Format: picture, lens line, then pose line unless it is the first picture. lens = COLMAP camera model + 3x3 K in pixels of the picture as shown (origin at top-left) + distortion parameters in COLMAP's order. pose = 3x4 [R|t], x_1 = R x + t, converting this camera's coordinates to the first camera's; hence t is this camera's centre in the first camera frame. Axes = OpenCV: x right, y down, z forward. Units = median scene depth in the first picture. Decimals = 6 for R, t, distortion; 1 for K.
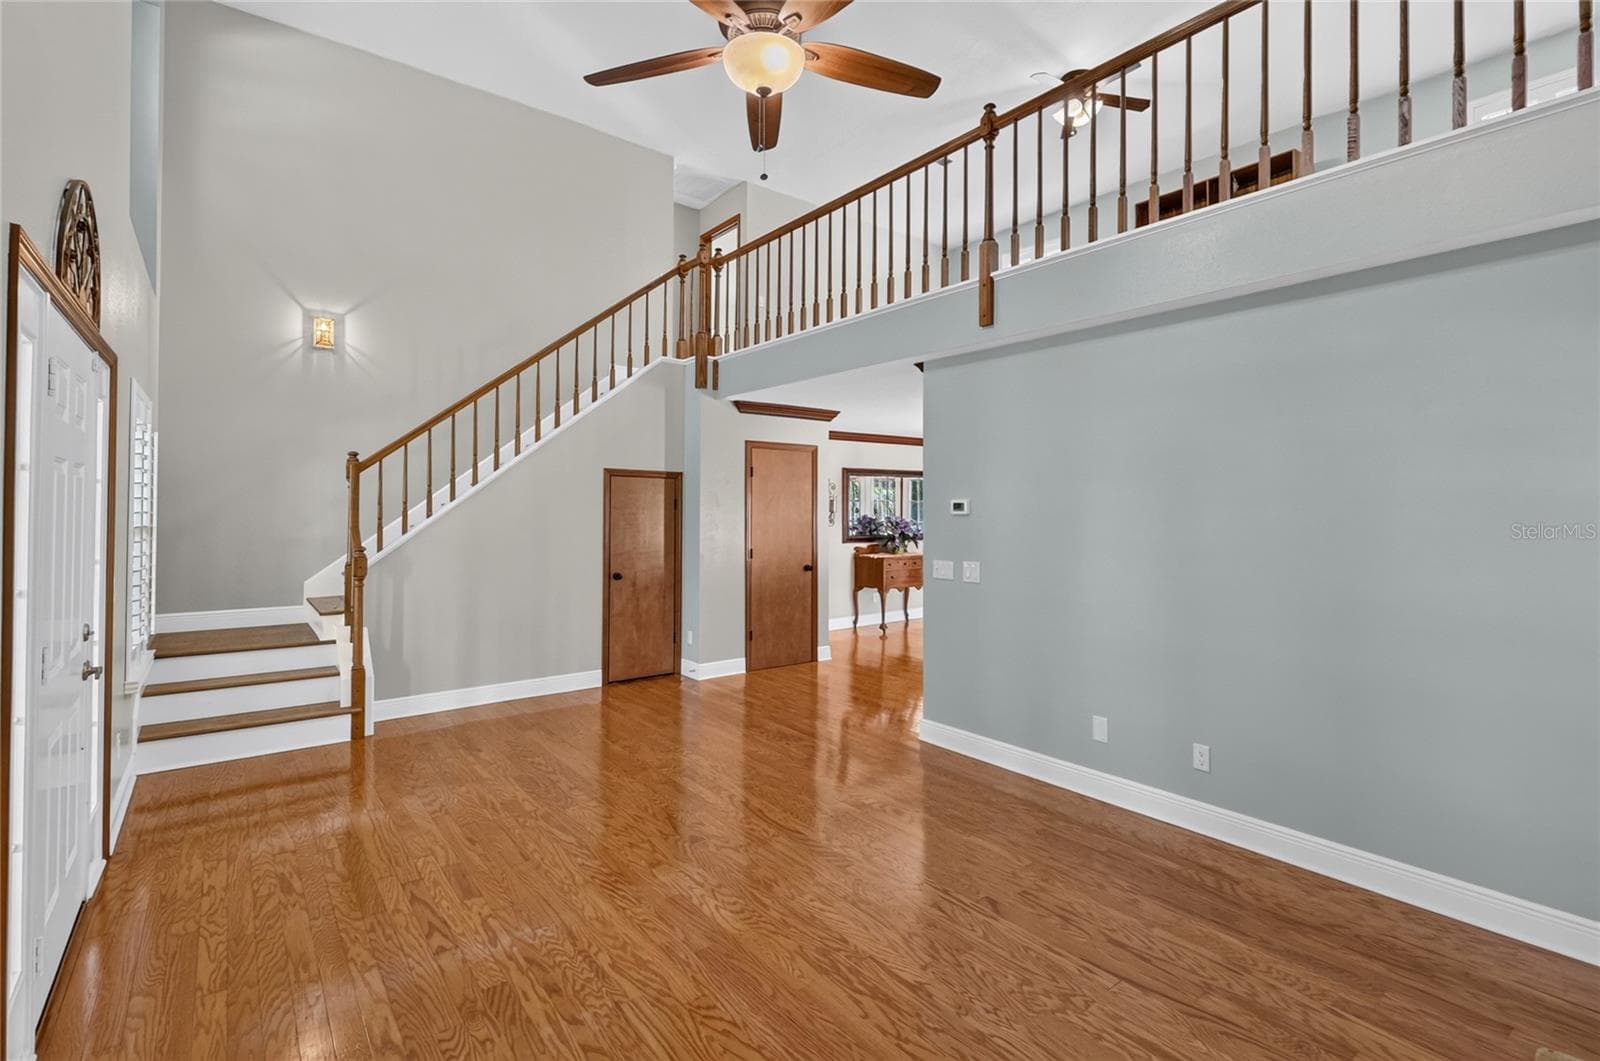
lens RADIAL K [[733.2, 0, 797.5], [0, 733.2, 509.3], [0, 0, 1]] dist [0.003496, -0.001957]
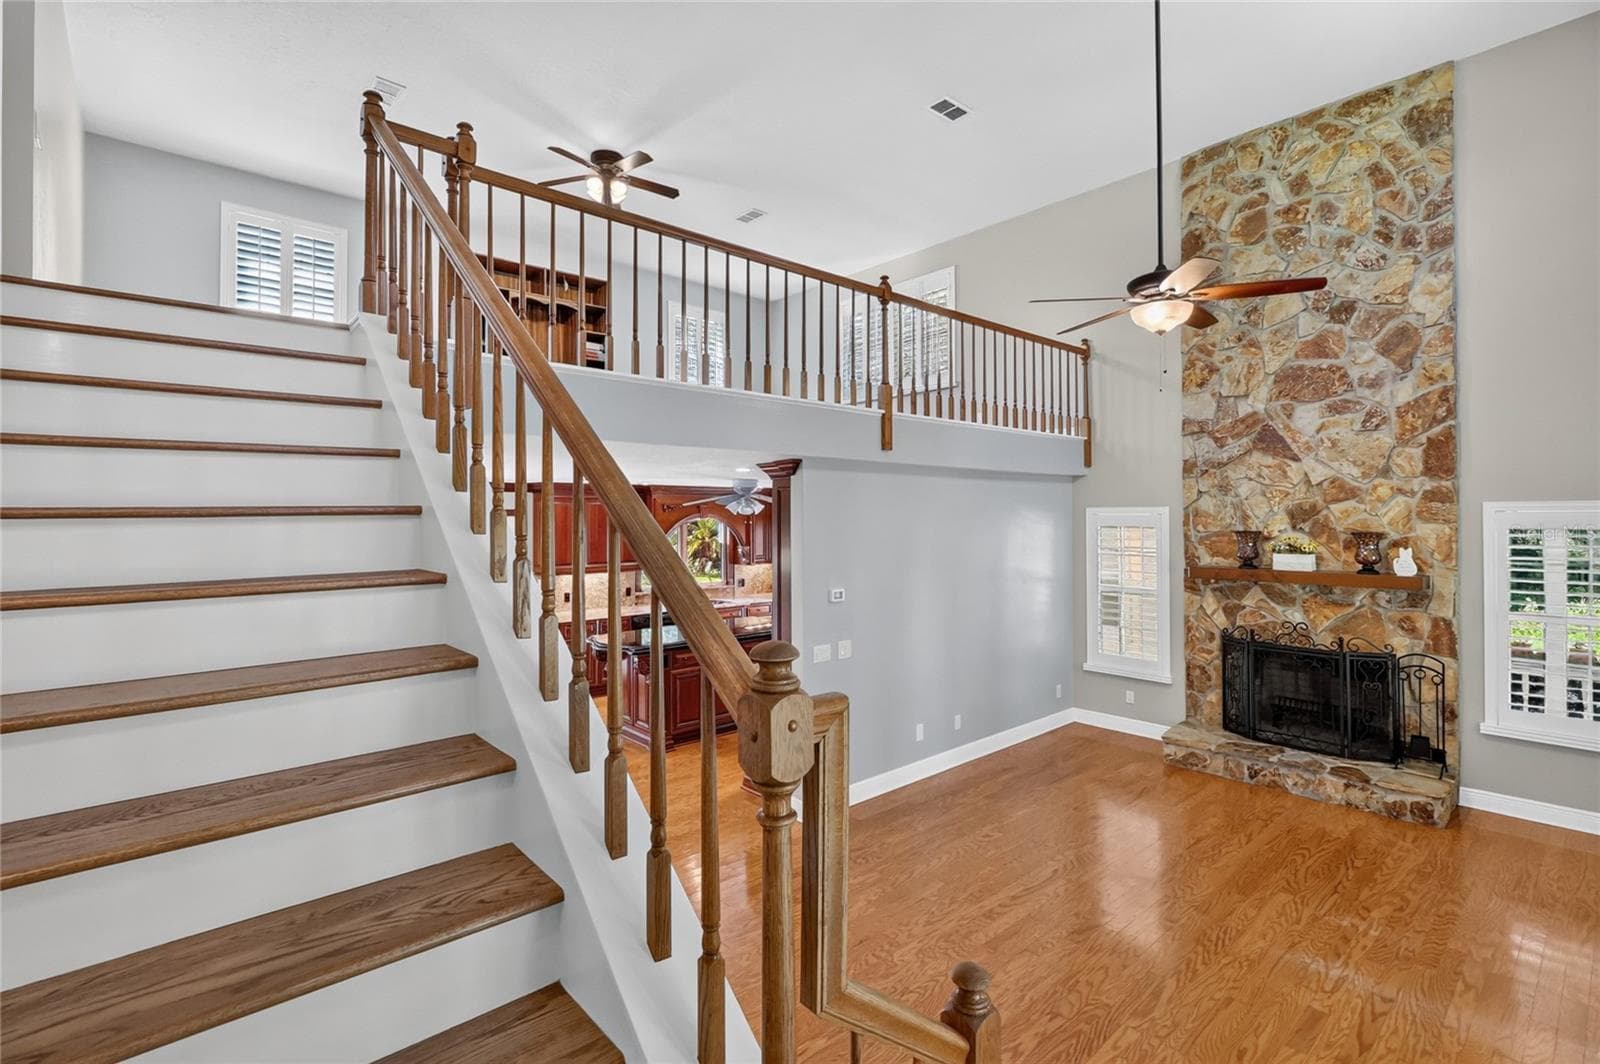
lens RADIAL K [[733.2, 0, 790.6], [0, 733.2, 520.0], [0, 0, 1]] dist [0.003496, -0.001957]
pose [[-0.056584, -0.005409, 0.998383, -0.976061], [0.002533, 0.999981, 0.005562, -0.135212], [-0.998395, 0.002843, -0.056569, 1.212342]]
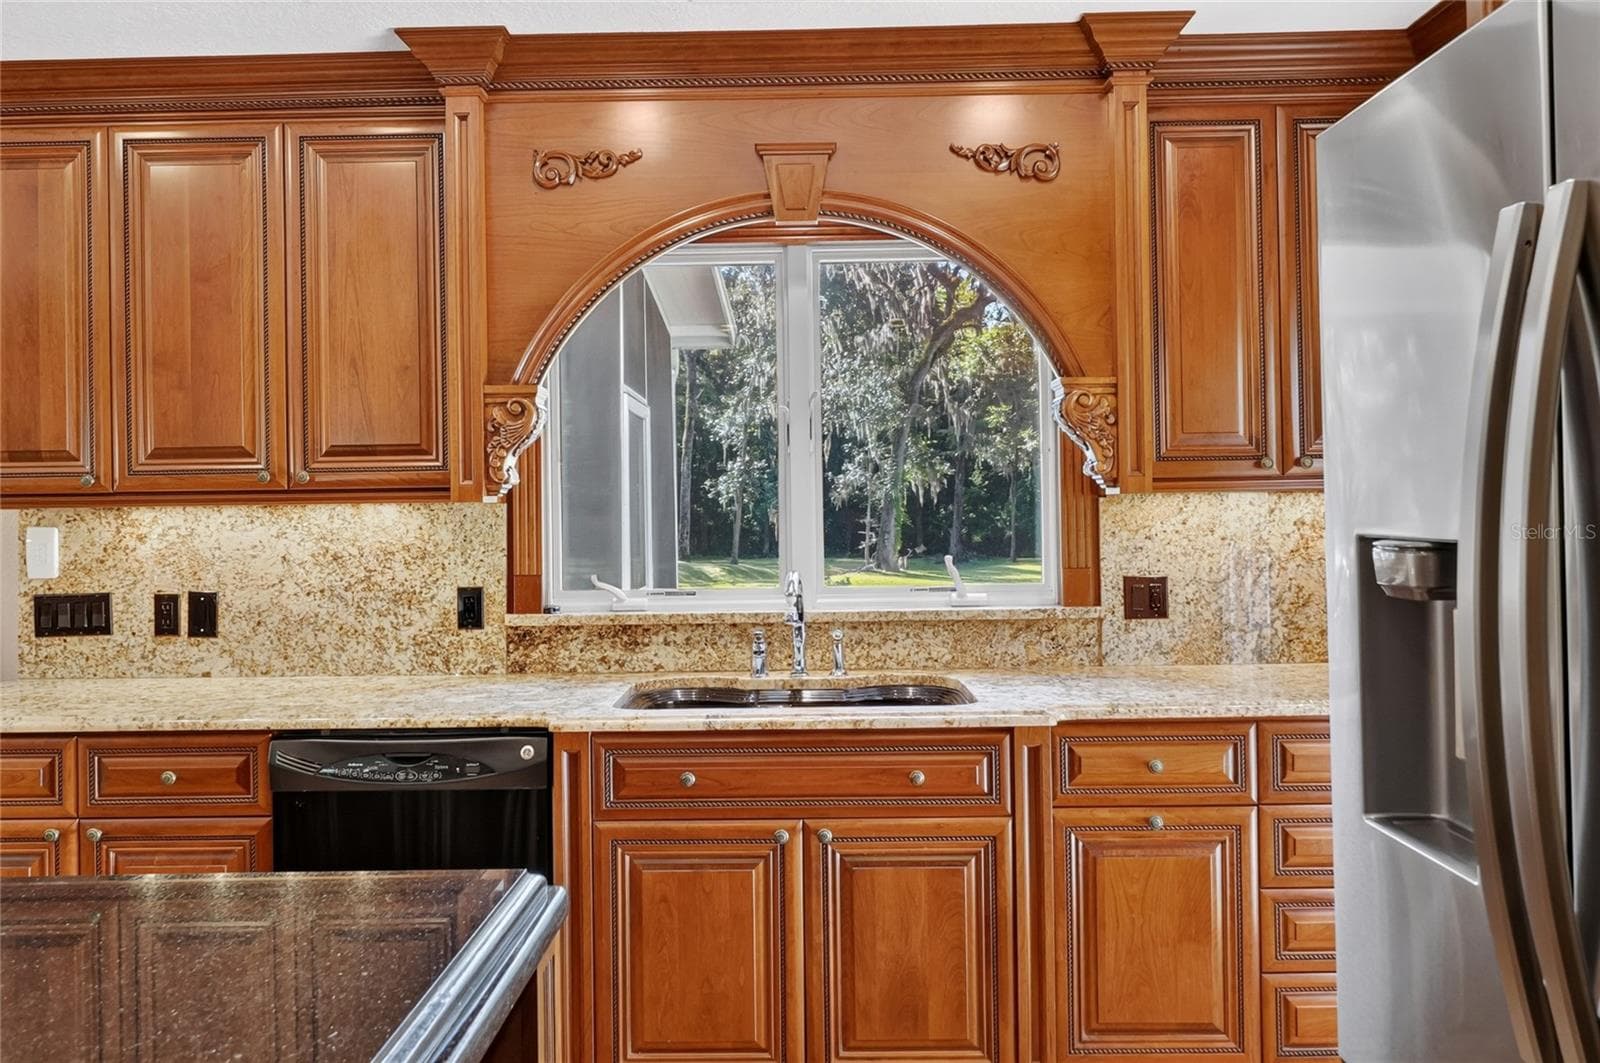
lens RADIAL K [[1245.4, 0, 789.4], [0, 1245.4, 496.6], [0, 0, 1]] dist [0.003452, -0.007616]
pose [[0.621934, -0.000773, 0.783069, 0.752145], [0.014719, 0.999834, -0.010703, 0.031541], [-0.782931, 0.018182, 0.621843, 0.925559]]
